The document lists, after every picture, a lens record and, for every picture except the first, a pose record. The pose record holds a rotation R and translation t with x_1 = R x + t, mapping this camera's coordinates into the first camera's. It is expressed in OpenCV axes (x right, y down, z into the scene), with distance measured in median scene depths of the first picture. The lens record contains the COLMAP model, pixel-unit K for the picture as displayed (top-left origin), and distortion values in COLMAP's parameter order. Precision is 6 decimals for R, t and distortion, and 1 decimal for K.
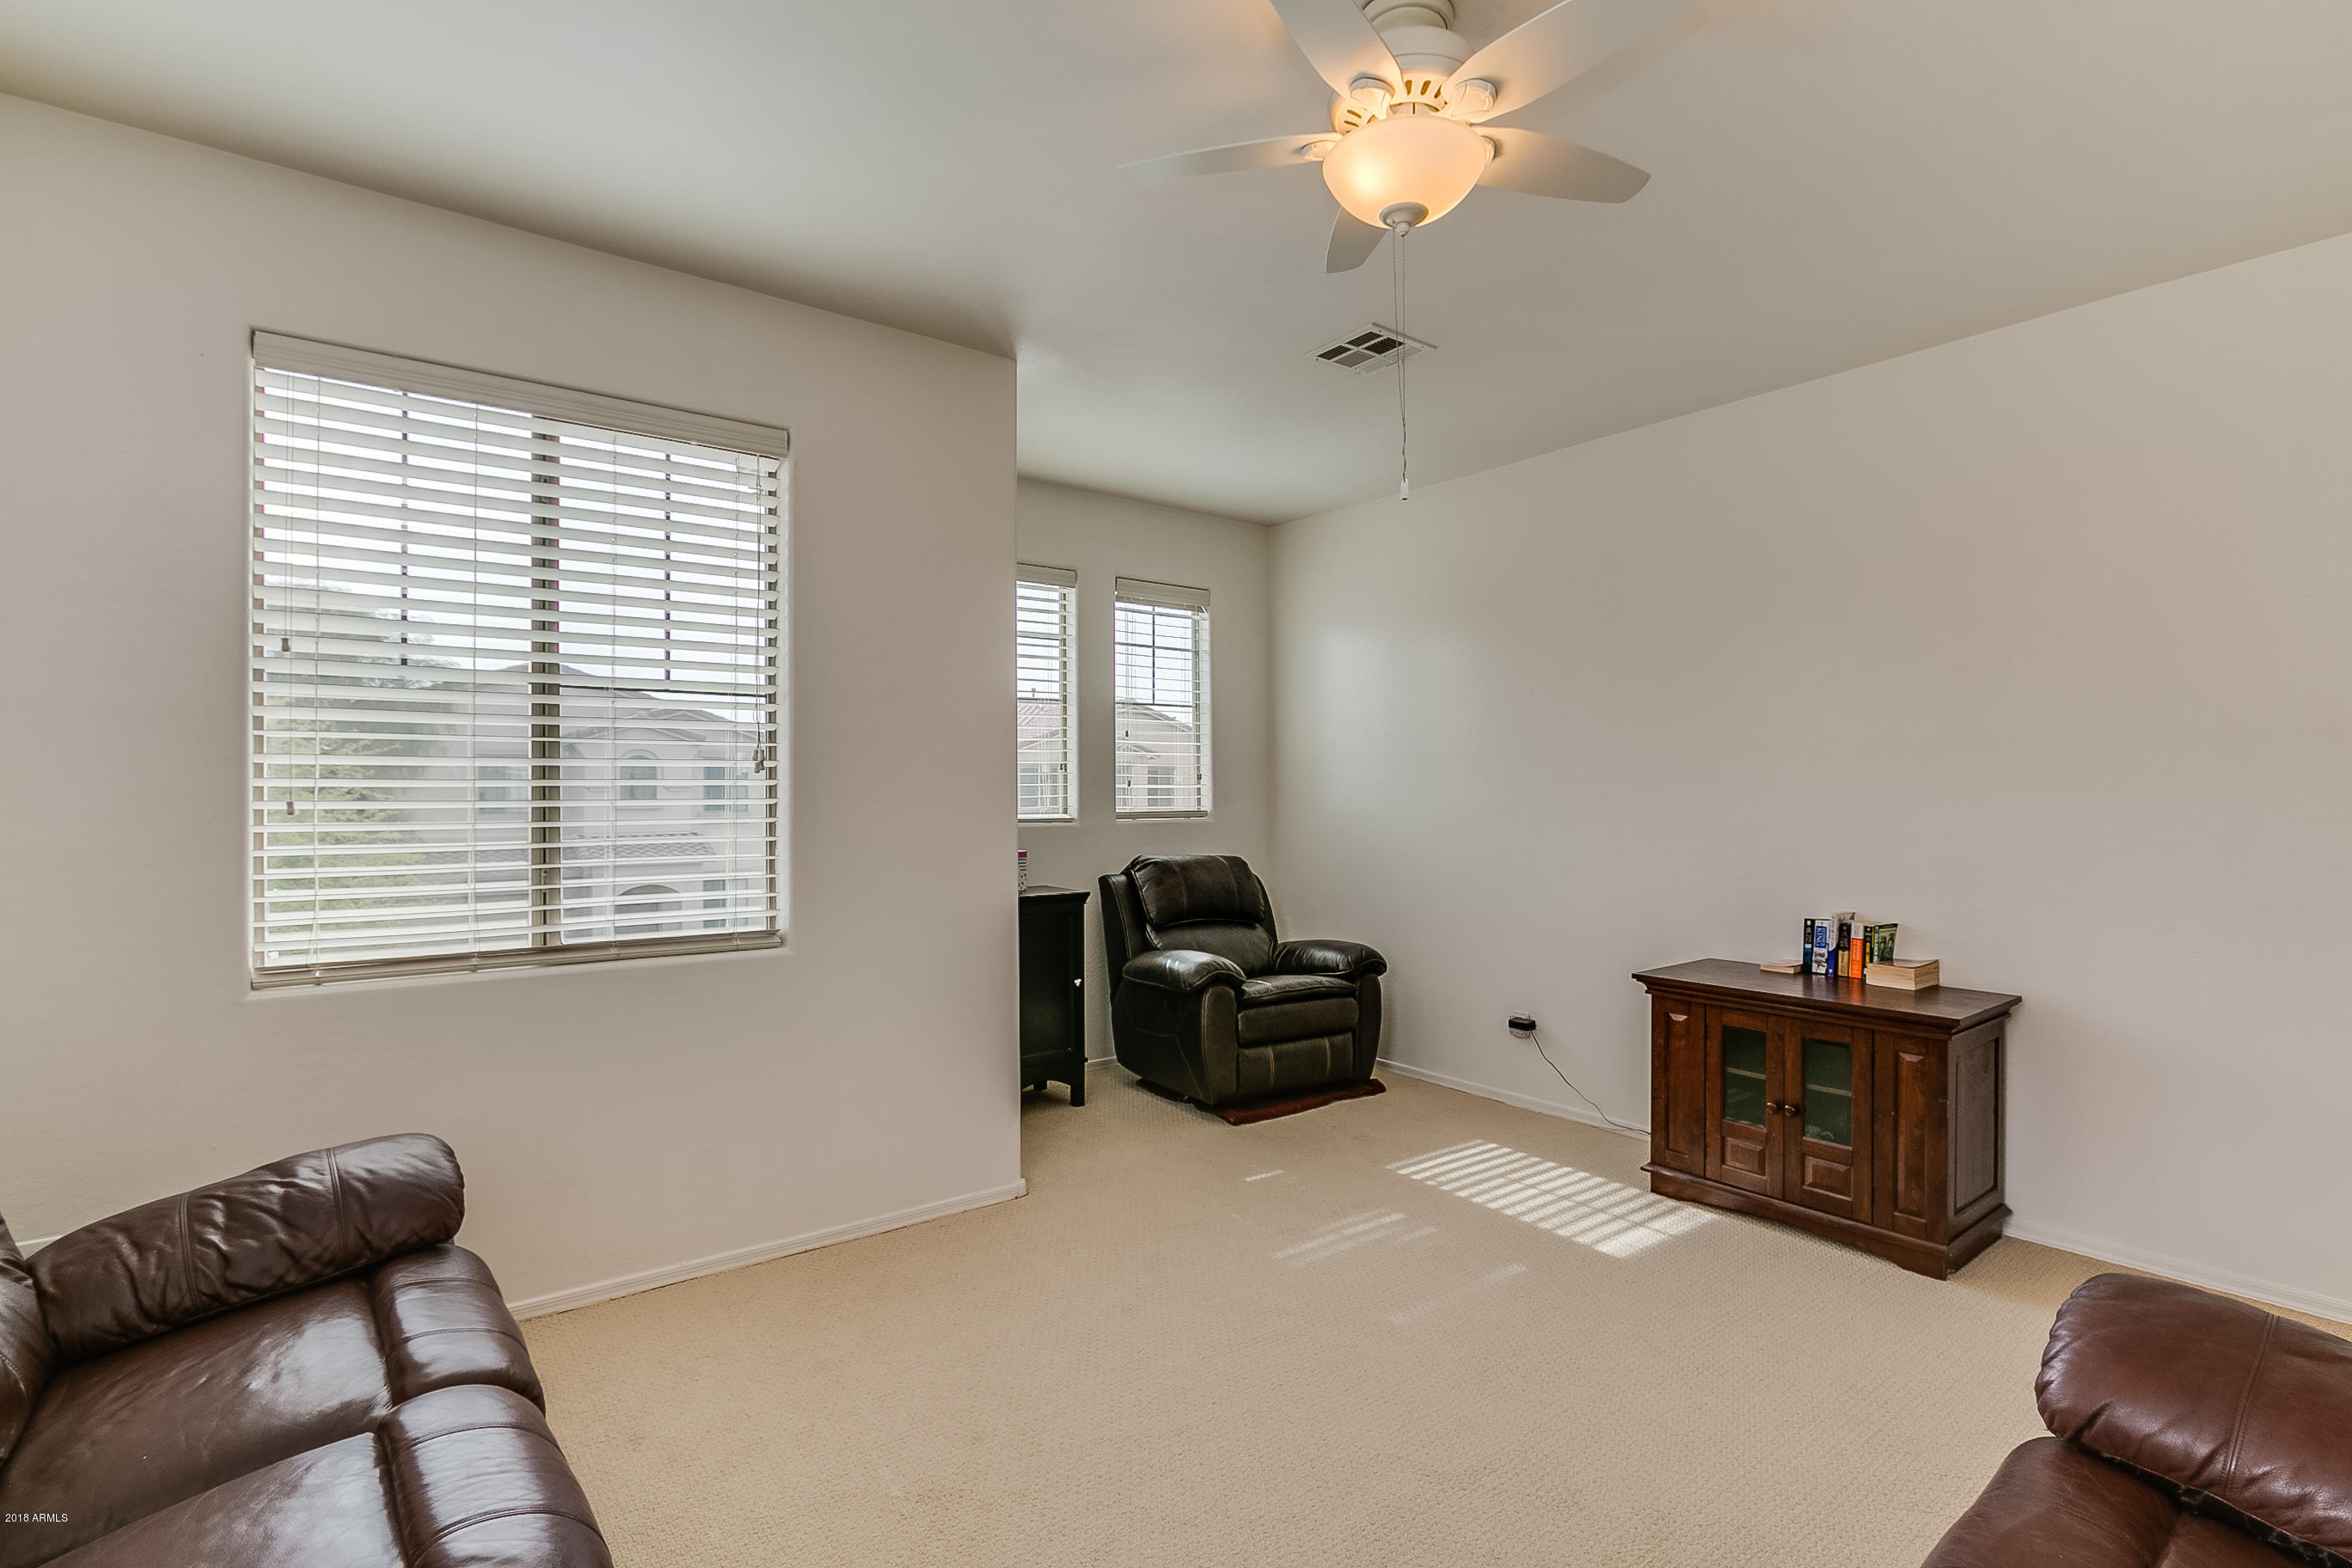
lens RADIAL K [[1086.5, 0, 1173.7], [0, 1086.5, 783.0], [0, 0, 1]] dist [-0.006370, 0.000902]
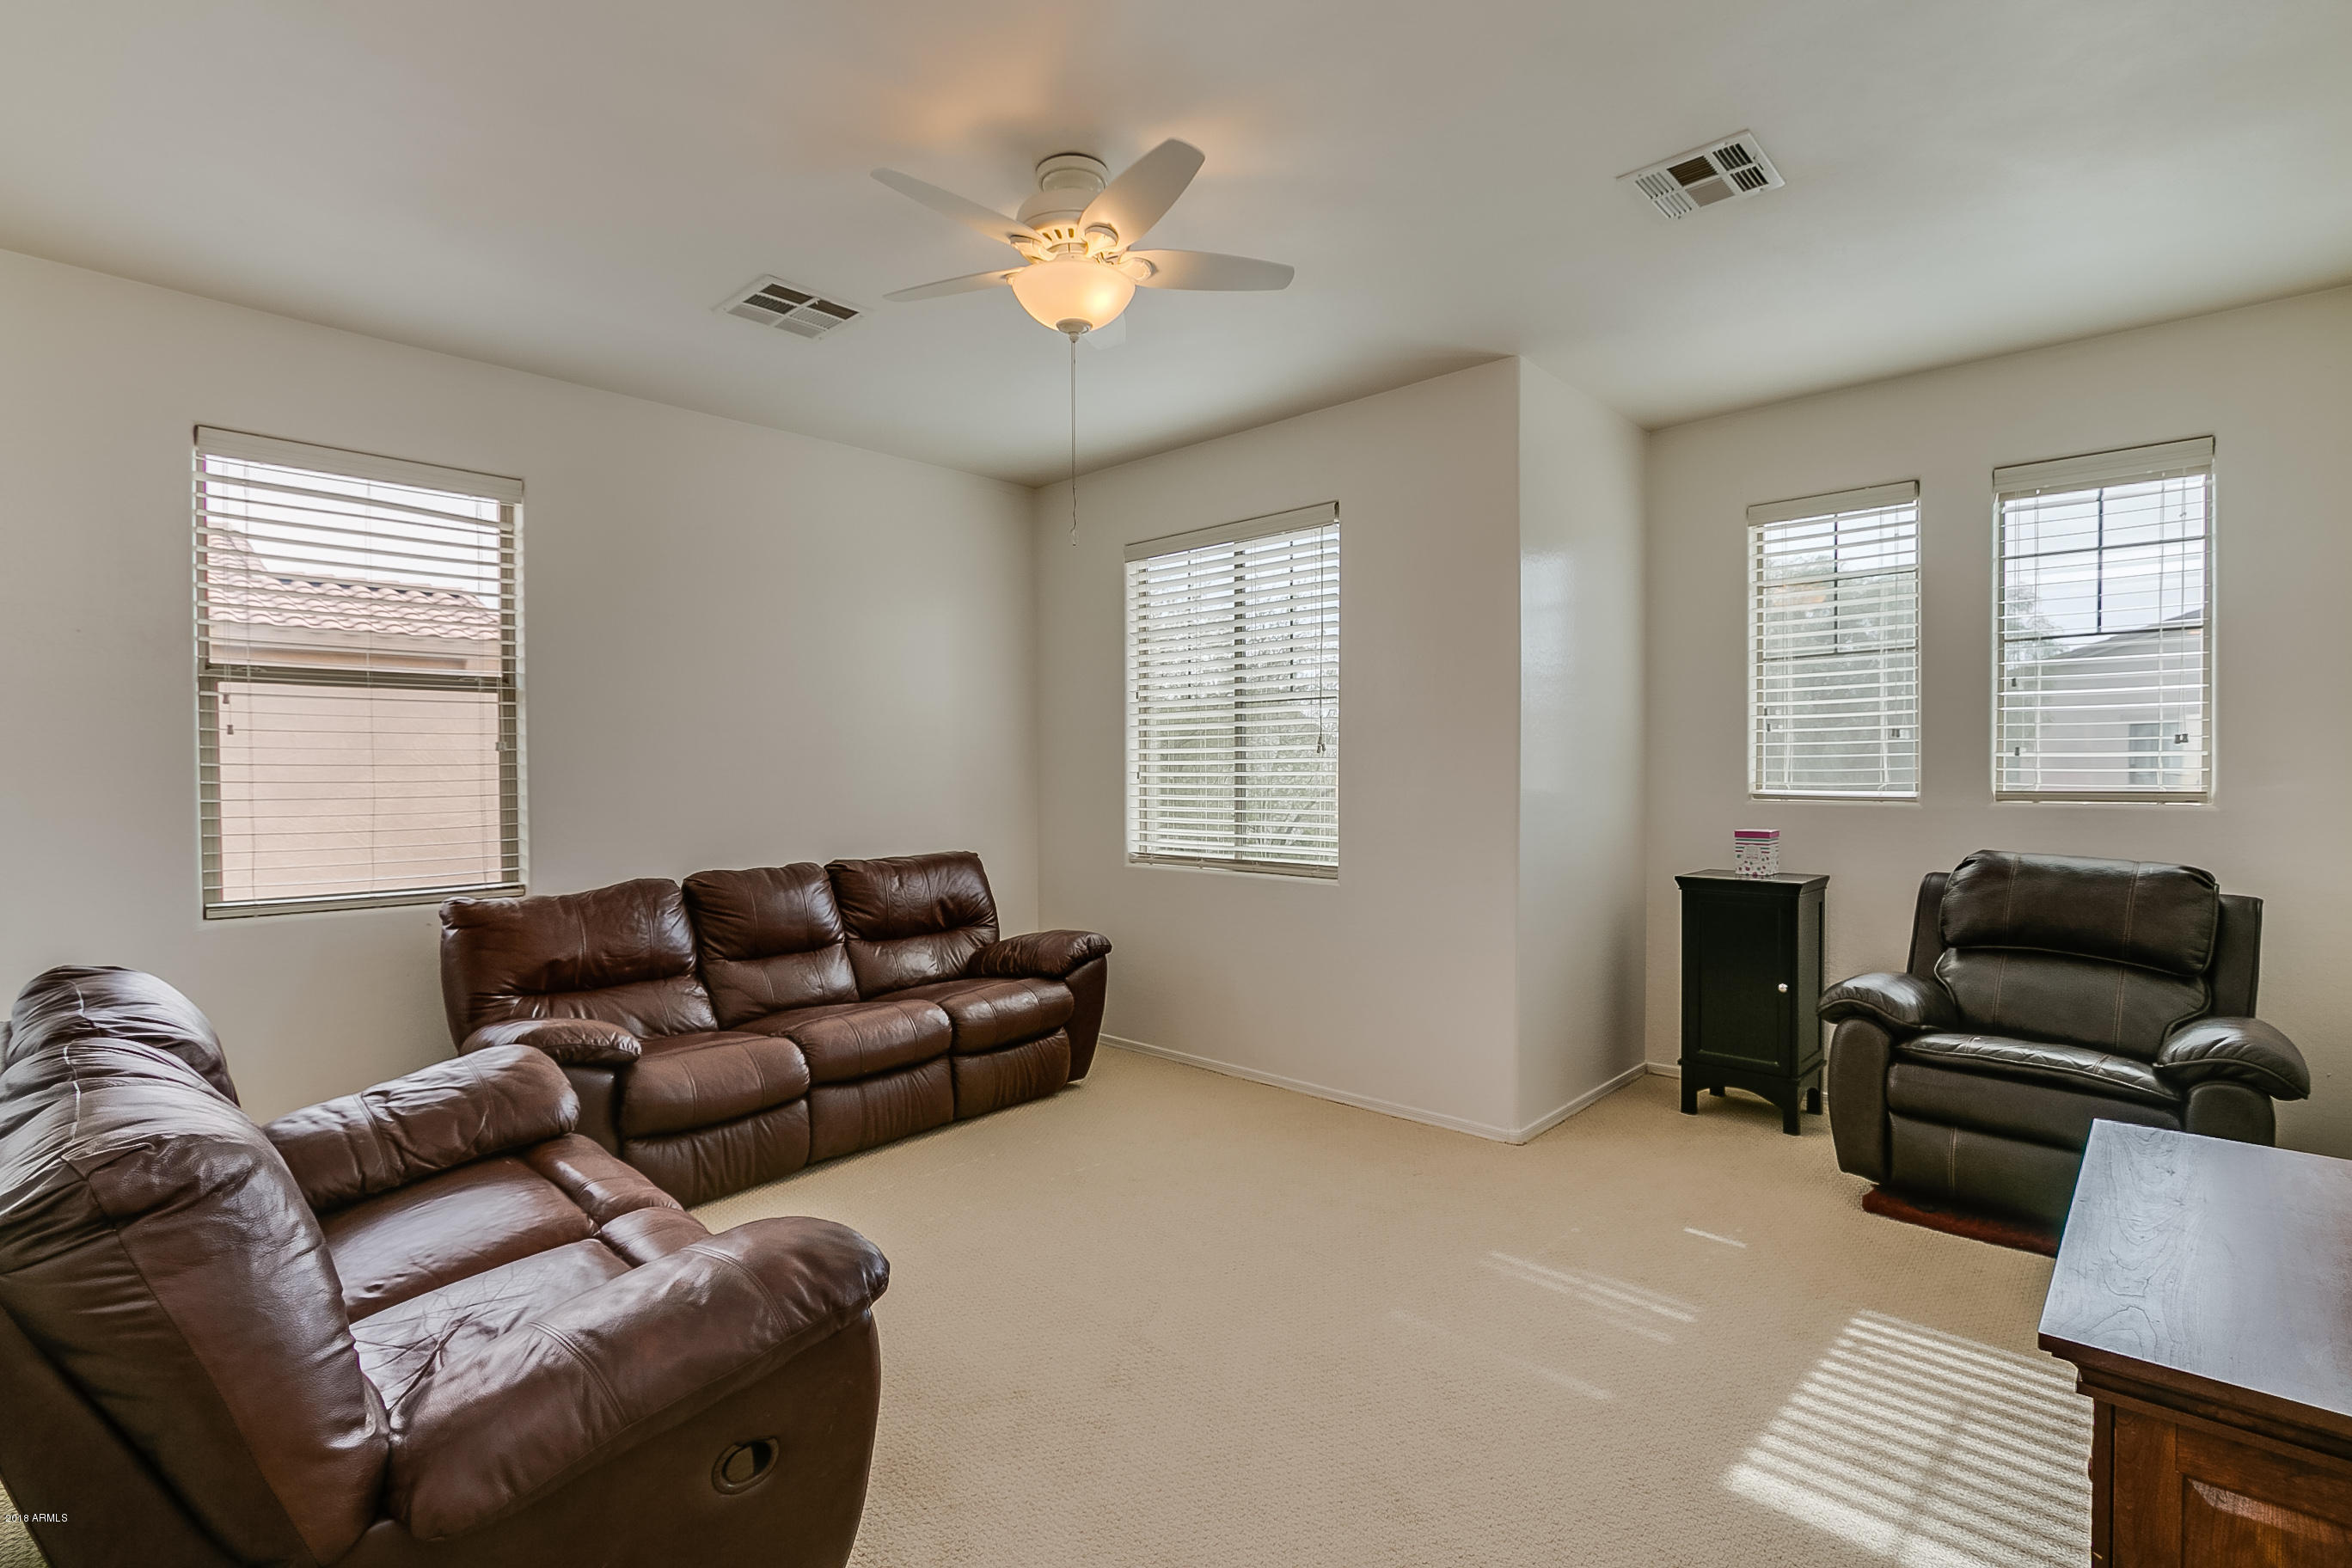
lens RADIAL K [[1086.5, 0, 1173.2], [0, 1086.5, 783.7], [0, 0, 1]] dist [-0.006370, 0.000902]
pose [[0.179357, 0.019647, -0.983588, 0.852449], [0.014905, 0.999632, 0.022686, -0.004438], [0.983671, -0.018730, 0.178998, 0.486831]]
